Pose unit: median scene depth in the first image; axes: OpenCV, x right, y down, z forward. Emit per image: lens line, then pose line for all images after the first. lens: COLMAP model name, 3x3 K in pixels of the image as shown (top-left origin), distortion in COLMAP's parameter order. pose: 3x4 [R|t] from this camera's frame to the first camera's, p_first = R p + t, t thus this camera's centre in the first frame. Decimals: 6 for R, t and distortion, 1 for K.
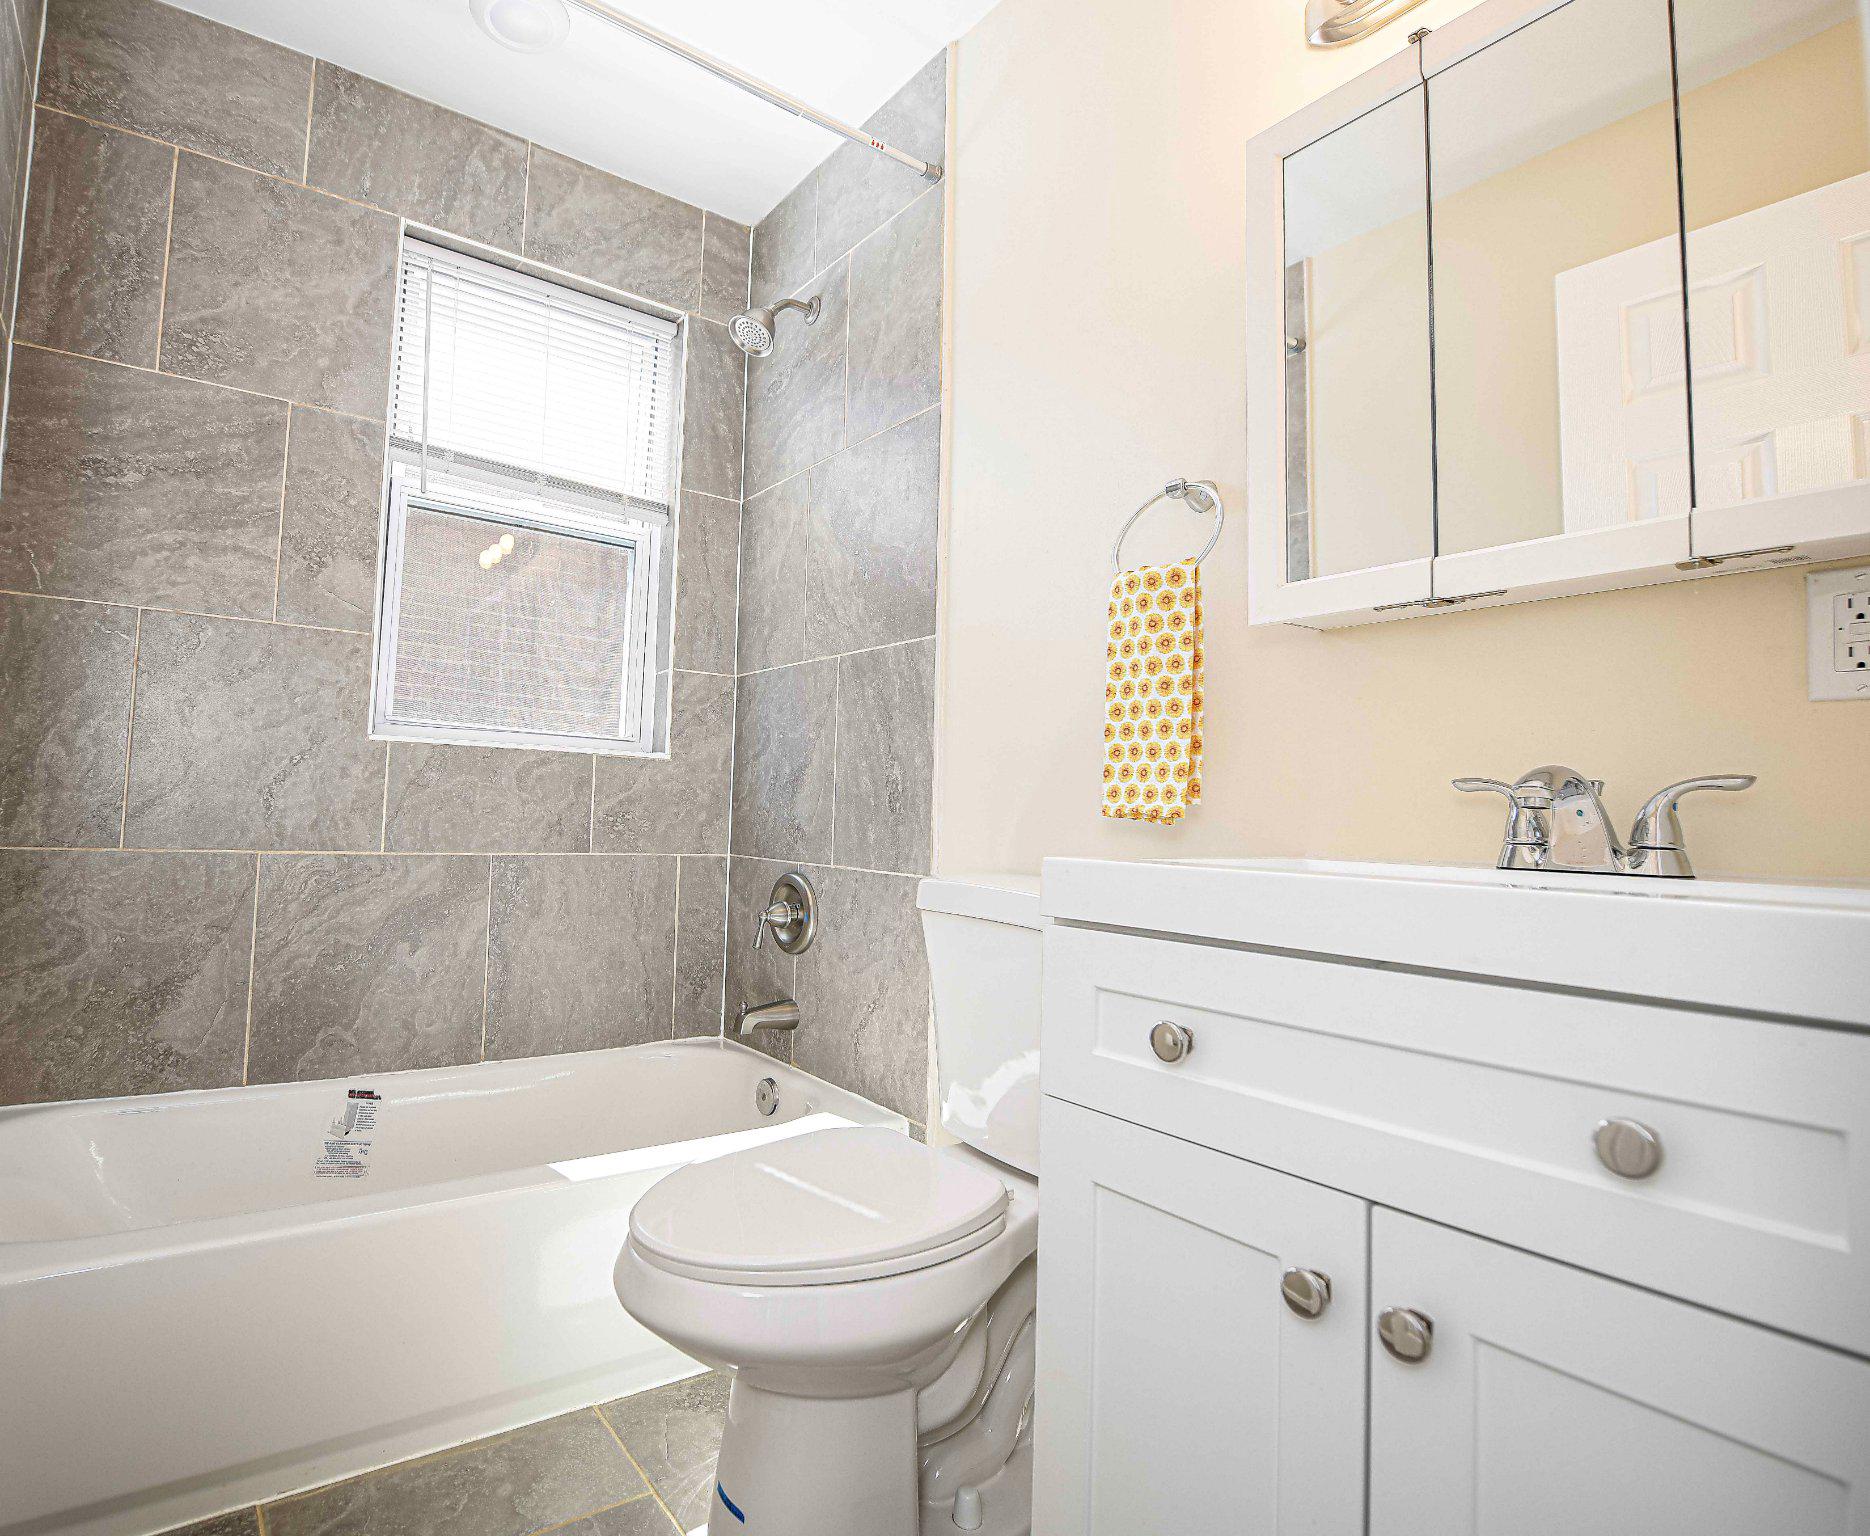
lens RADIAL K [[927.8, 0, 933.4], [0, 927.8, 759.3], [0, 0, 1]] dist [-0.018386, -0.001081]
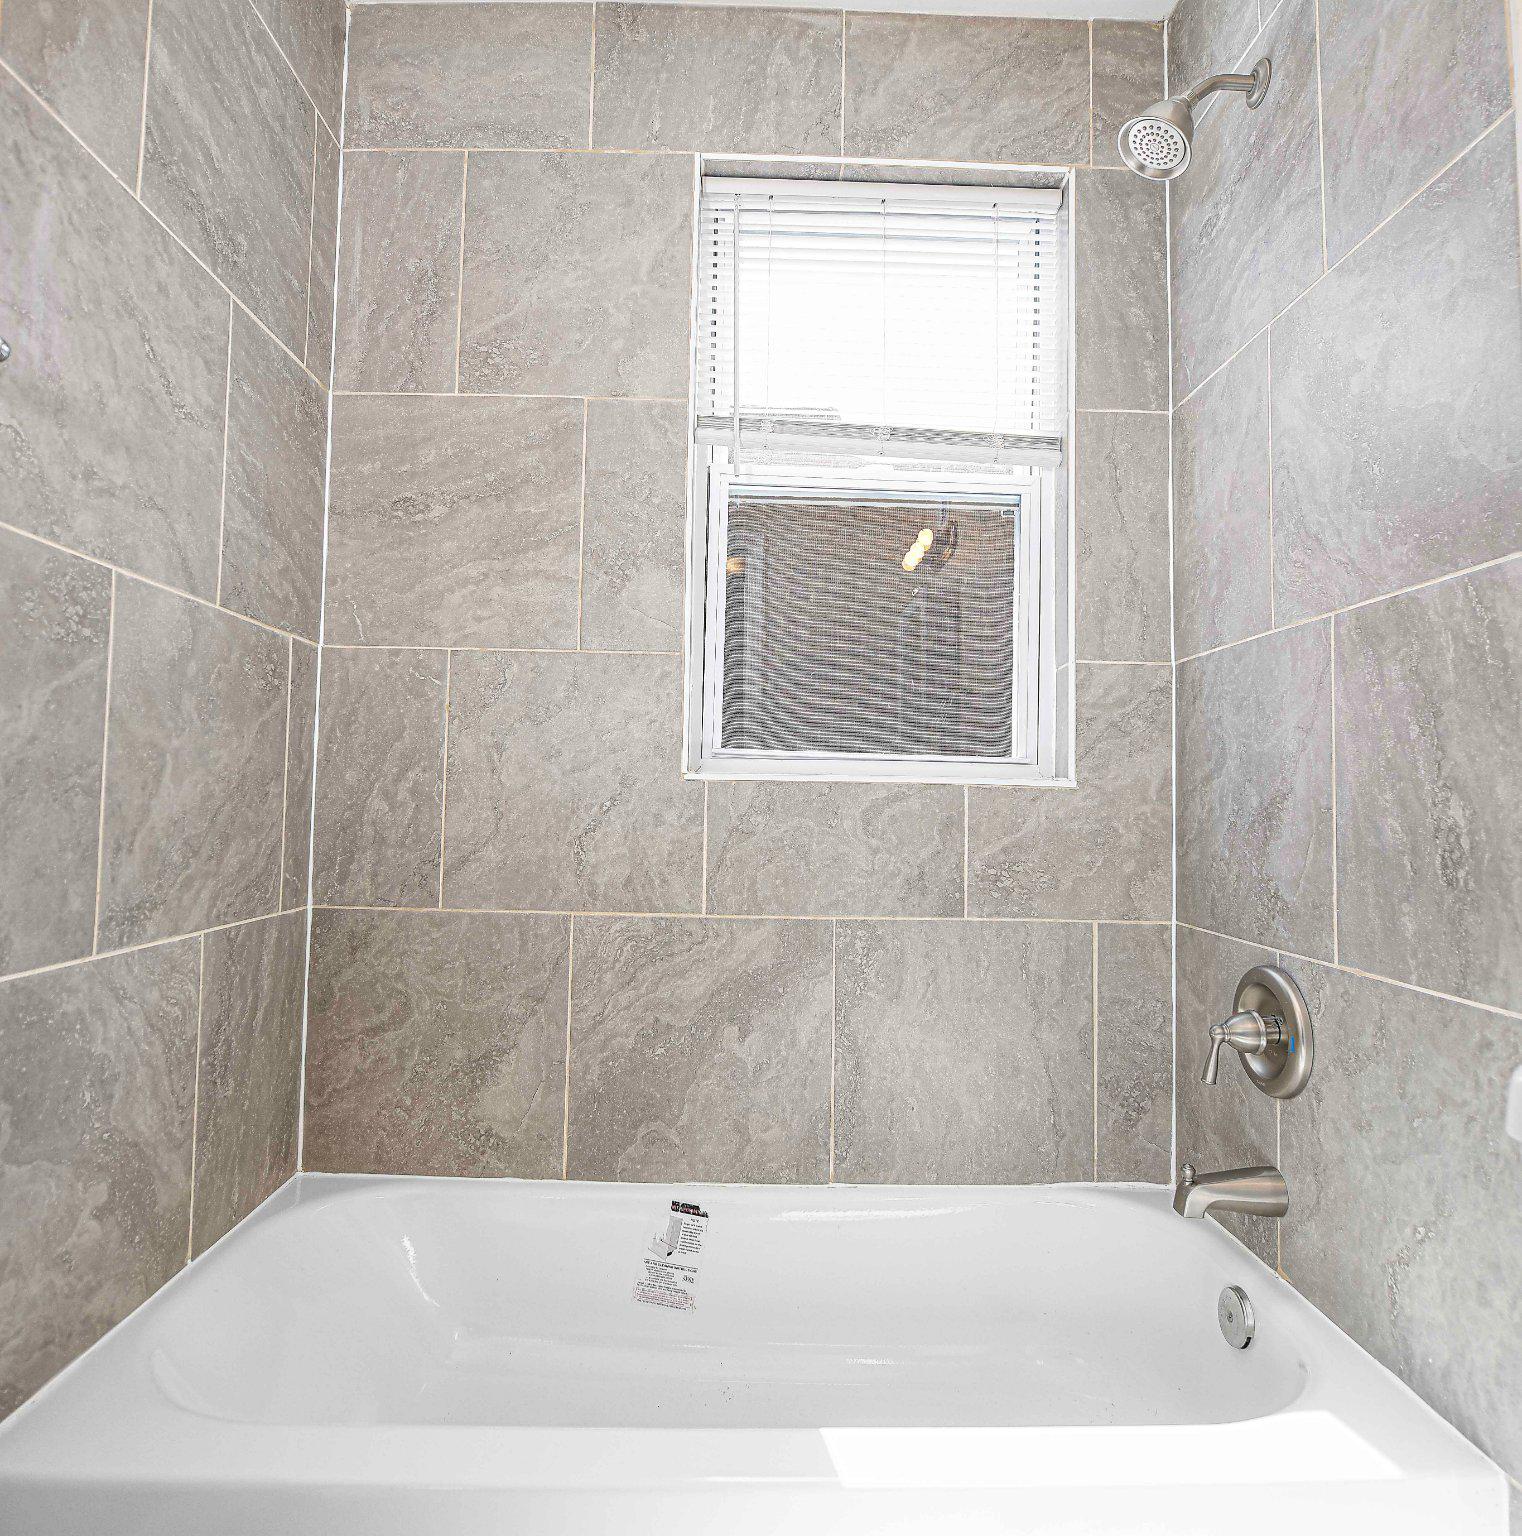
lens RADIAL K [[996.5, 0, 755.1], [0, 996.5, 743.3], [0, 0, 1]] dist [-0.007638, -0.008407]
pose [[0.783438, -0.042550, -0.620012, 0.000011], [0.030551, 0.999084, -0.029962, -0.022717], [0.620719, 0.004531, 0.784020, 0.298227]]
